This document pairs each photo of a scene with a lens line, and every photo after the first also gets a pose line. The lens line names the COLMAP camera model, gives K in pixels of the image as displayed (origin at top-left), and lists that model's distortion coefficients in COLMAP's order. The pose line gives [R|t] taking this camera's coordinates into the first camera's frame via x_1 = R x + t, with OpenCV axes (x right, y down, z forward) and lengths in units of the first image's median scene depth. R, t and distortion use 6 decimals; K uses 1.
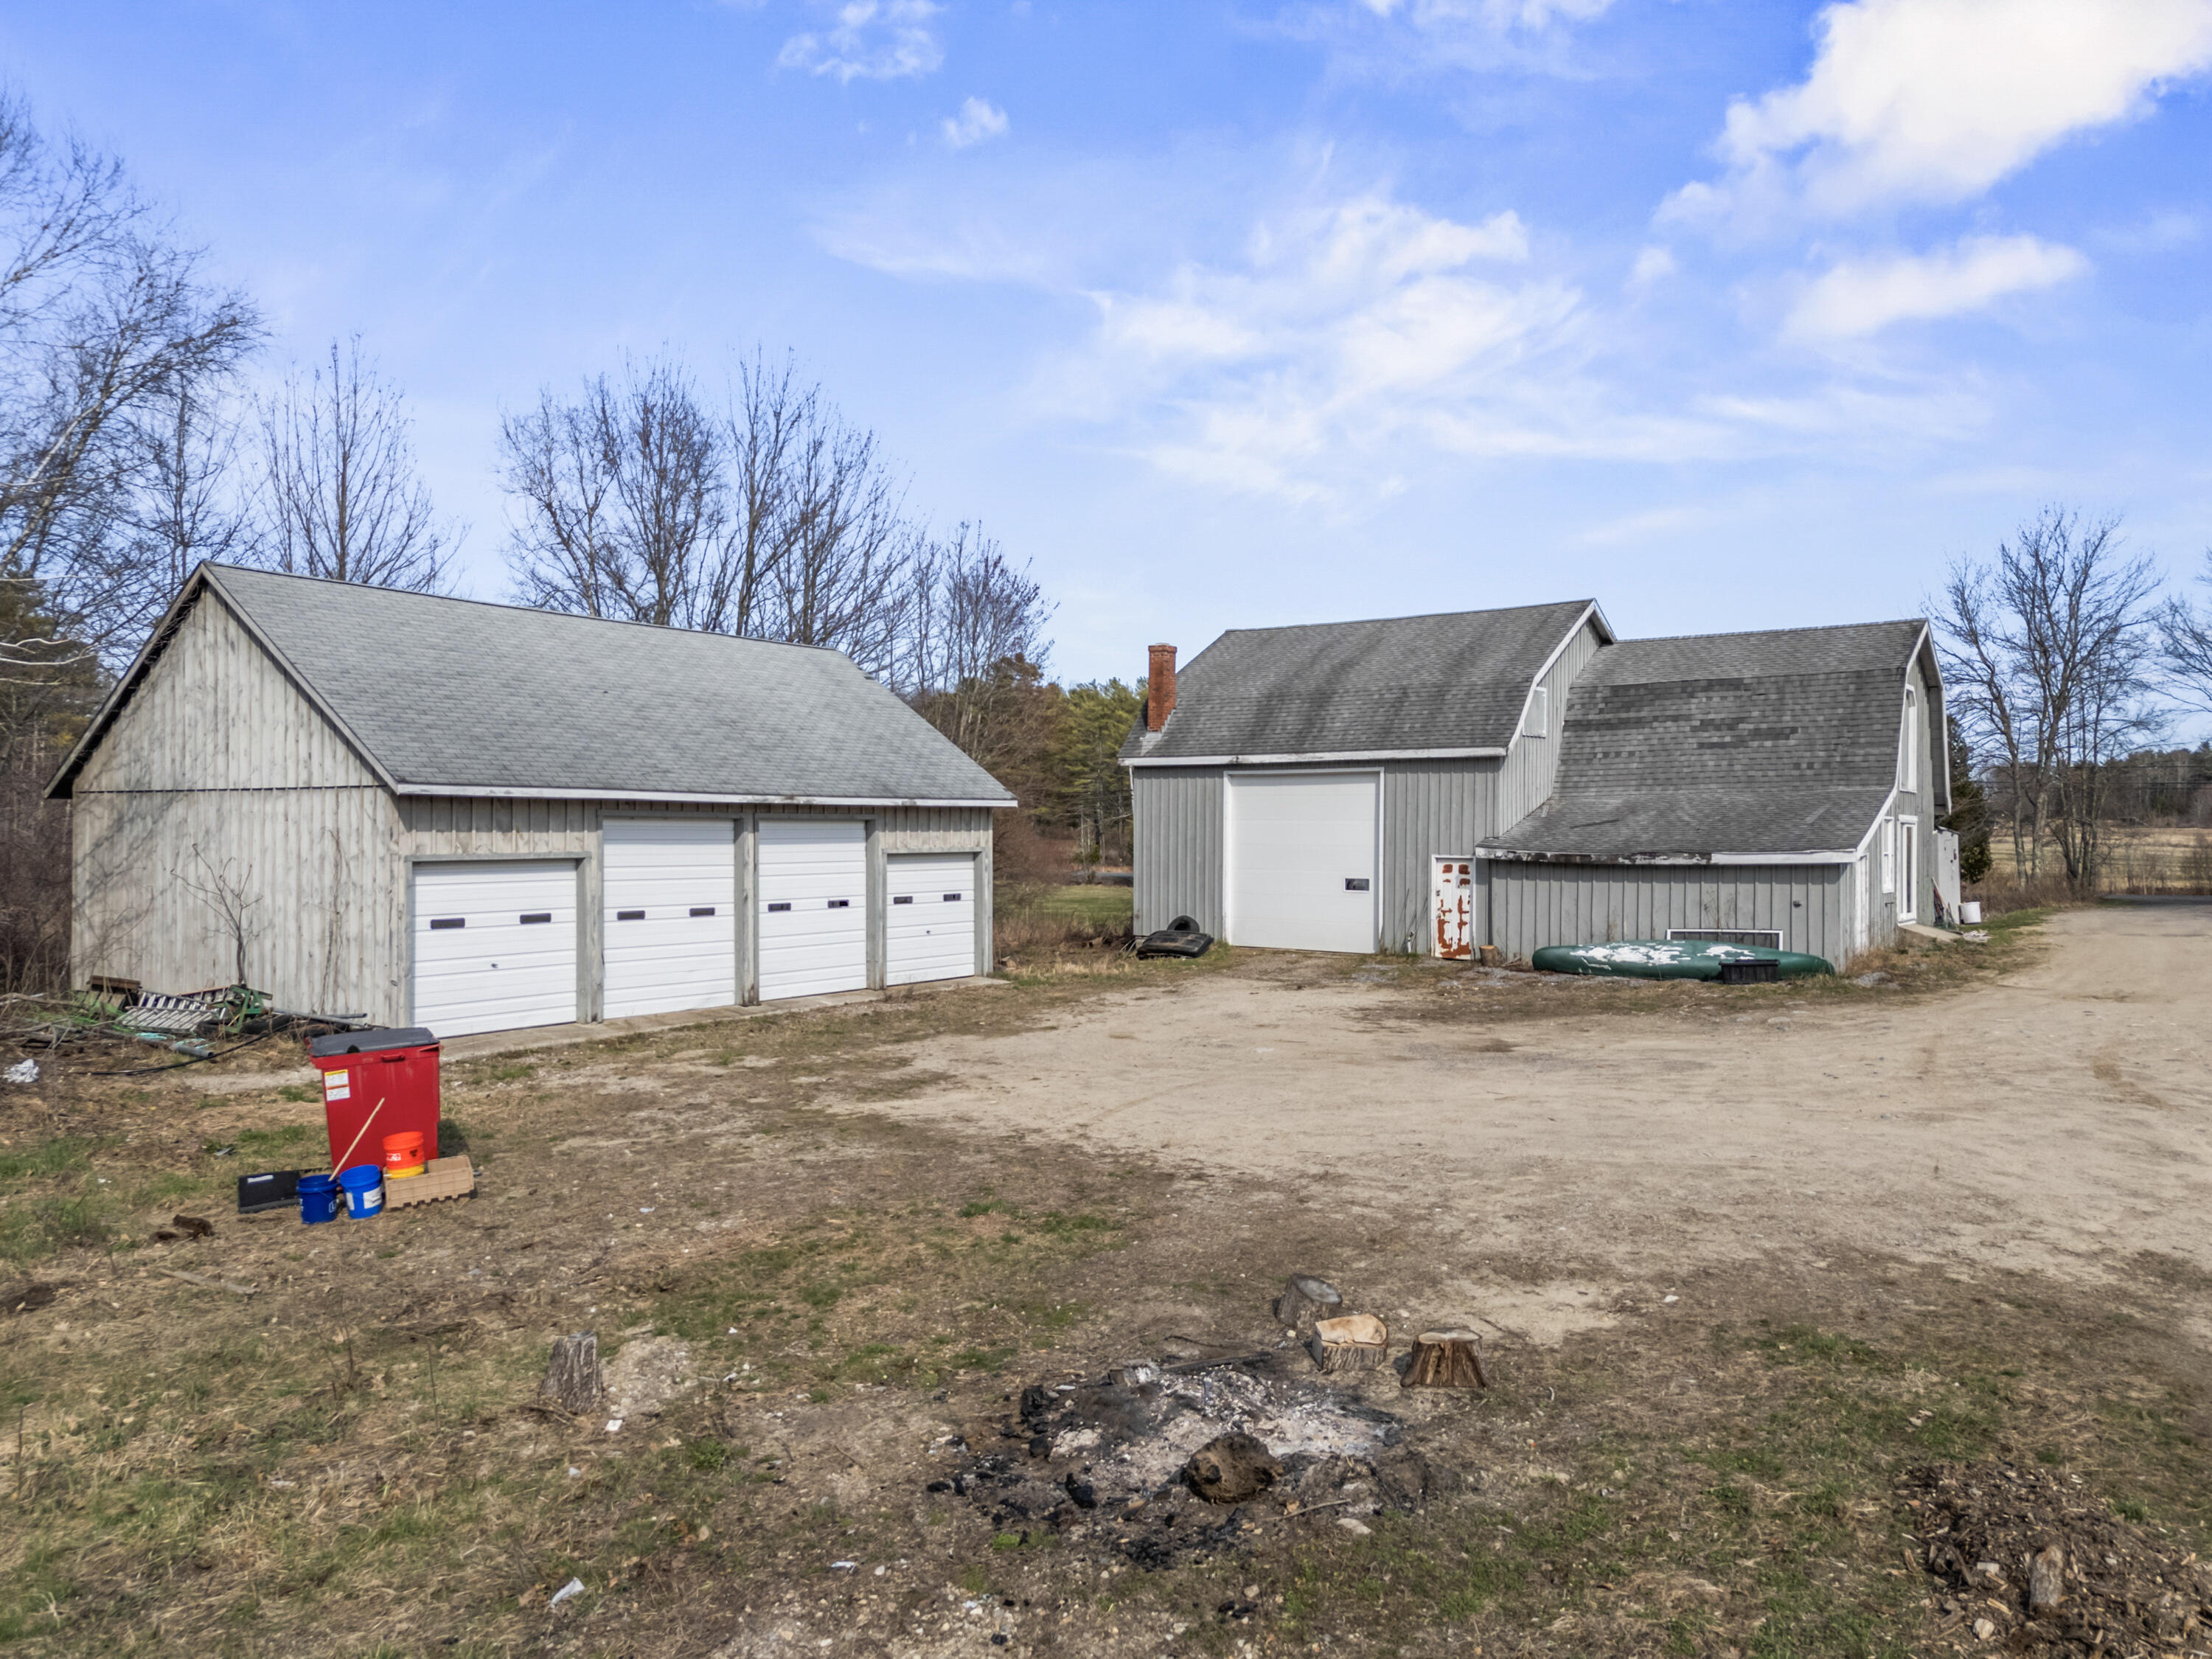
lens RADIAL K [[1616.2, 0, 1106.0], [0, 1616.2, 829.5], [0, 0, 1]] dist [0.096087, -0.091038]
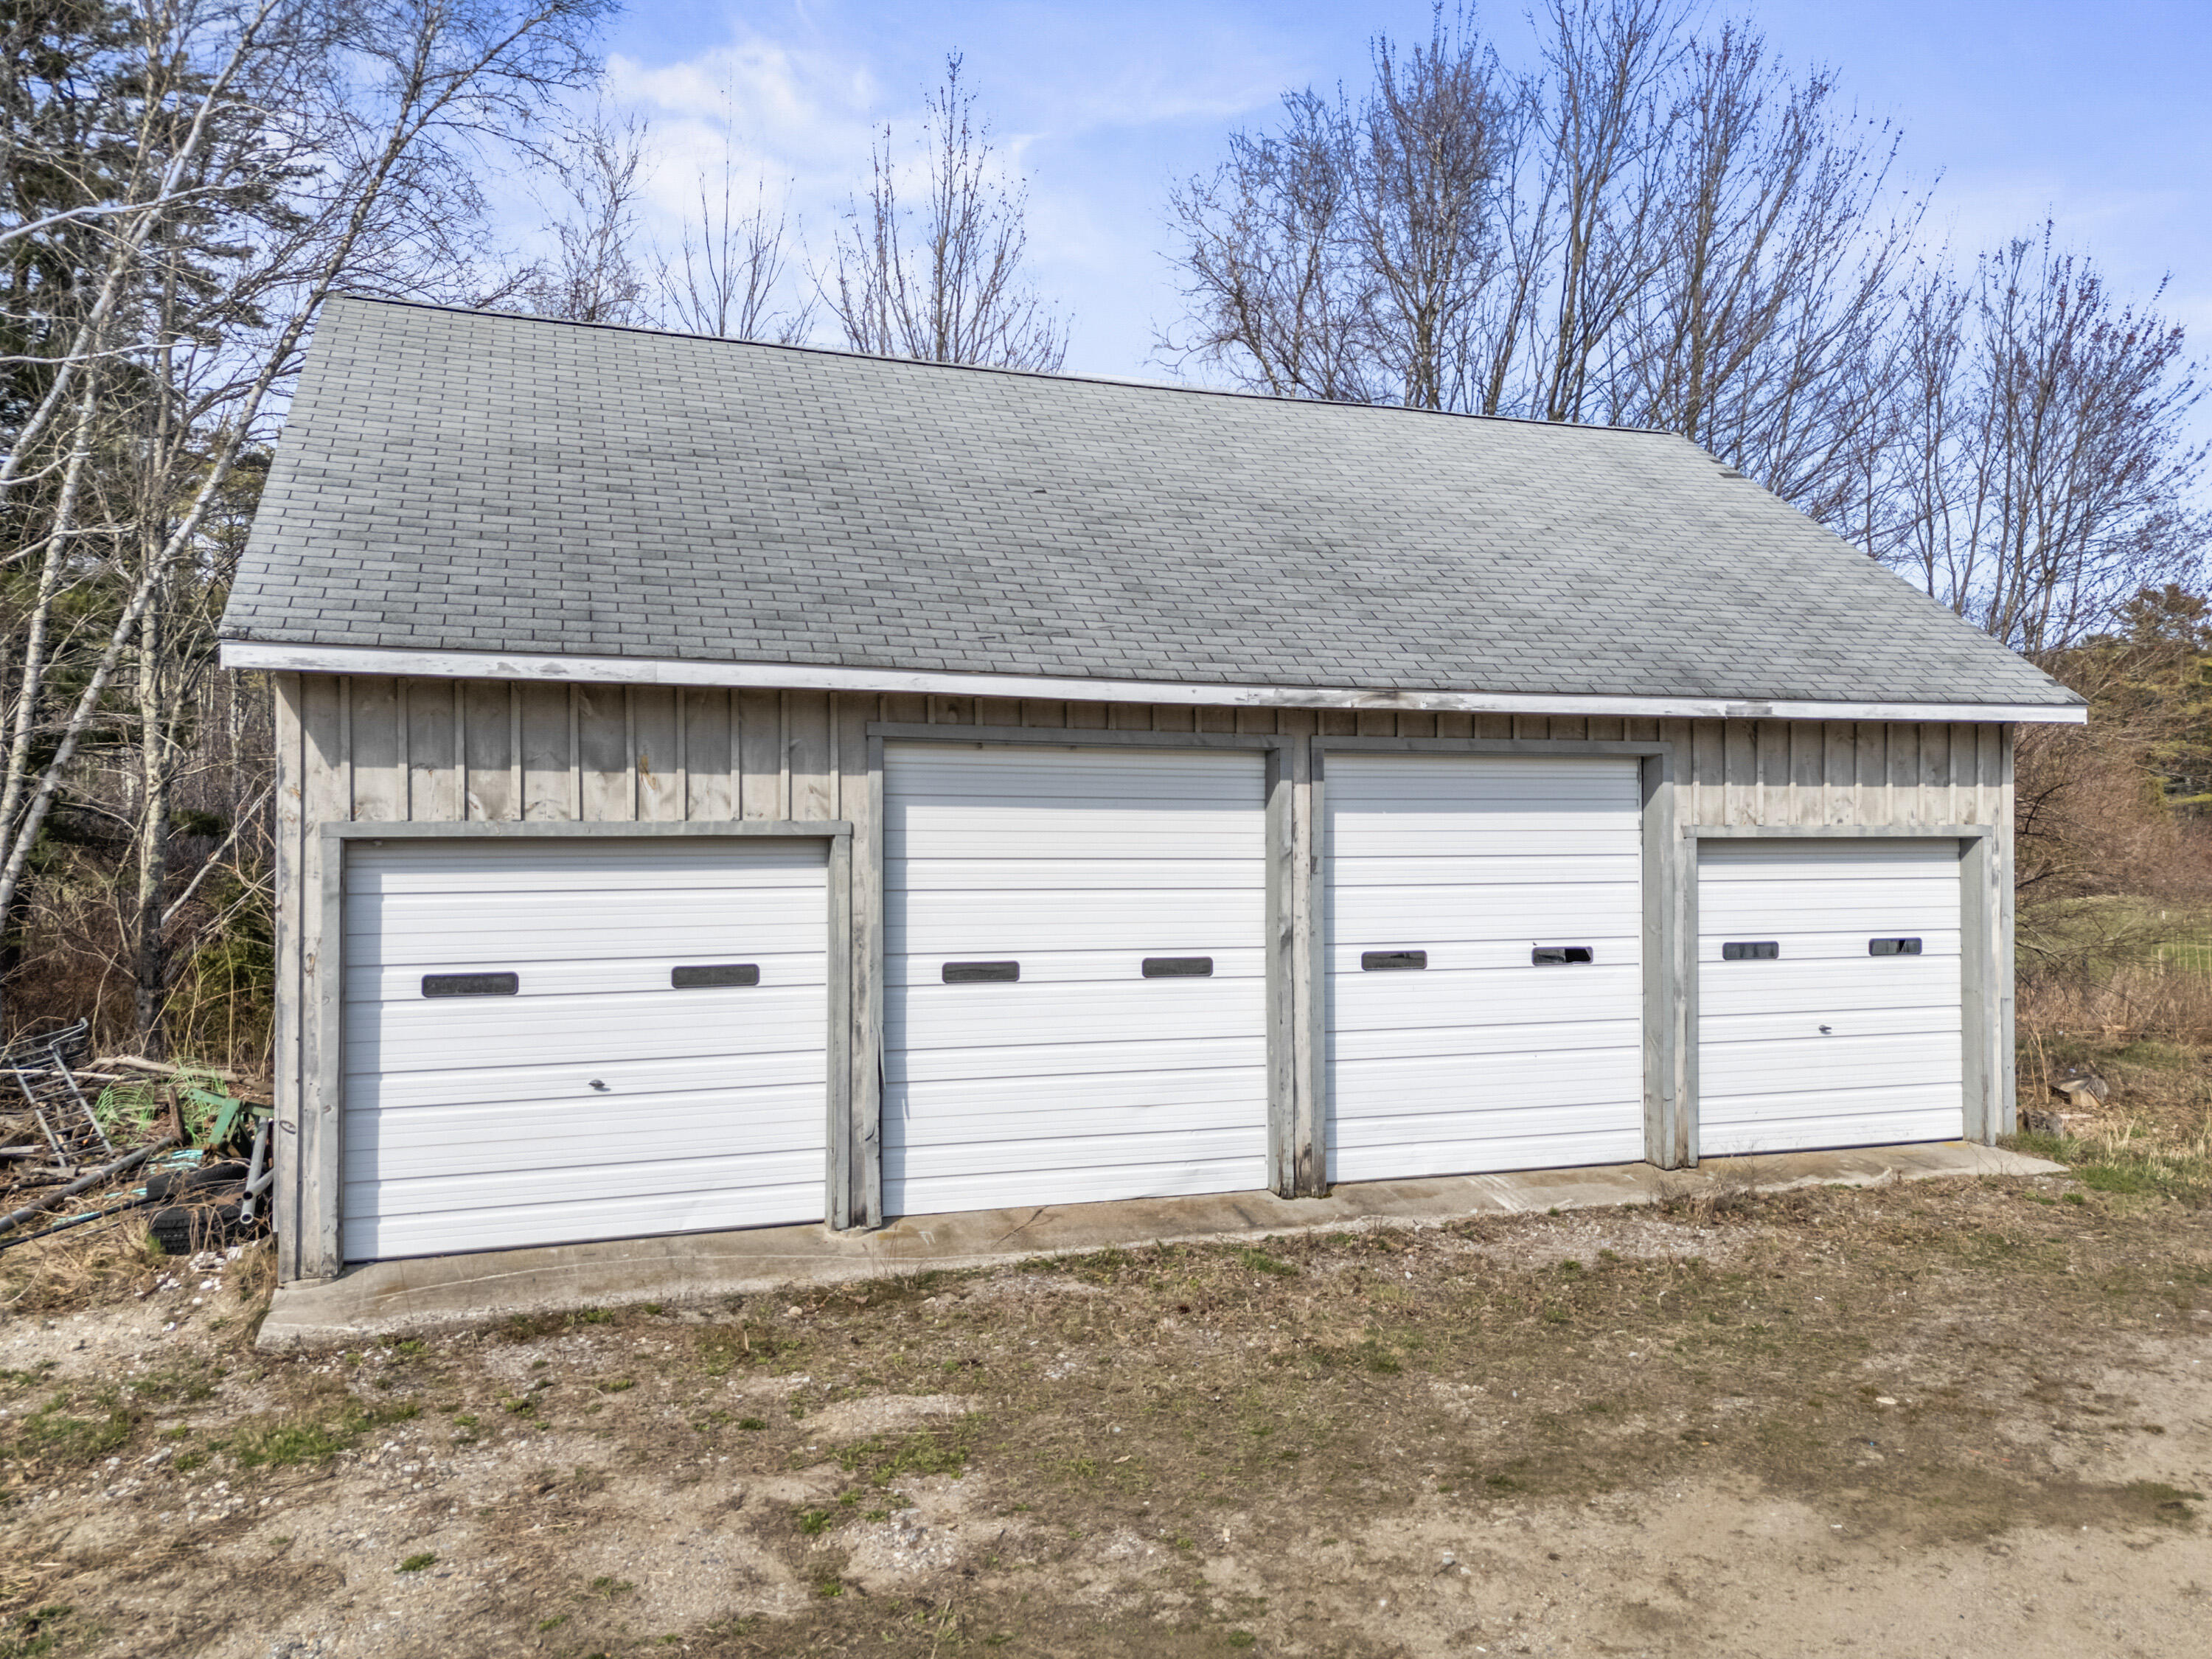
lens RADIAL K [[1630.2, 0, 1106.0], [0, 1630.2, 829.5], [0, 0, 1]] dist [0.080100, -0.086586]
pose [[0.809560, 0.003343, -0.587027, -0.012852], [-0.002529, 0.999994, 0.002206, 0.013430], [0.587031, -0.000301, 0.809564, 0.626684]]
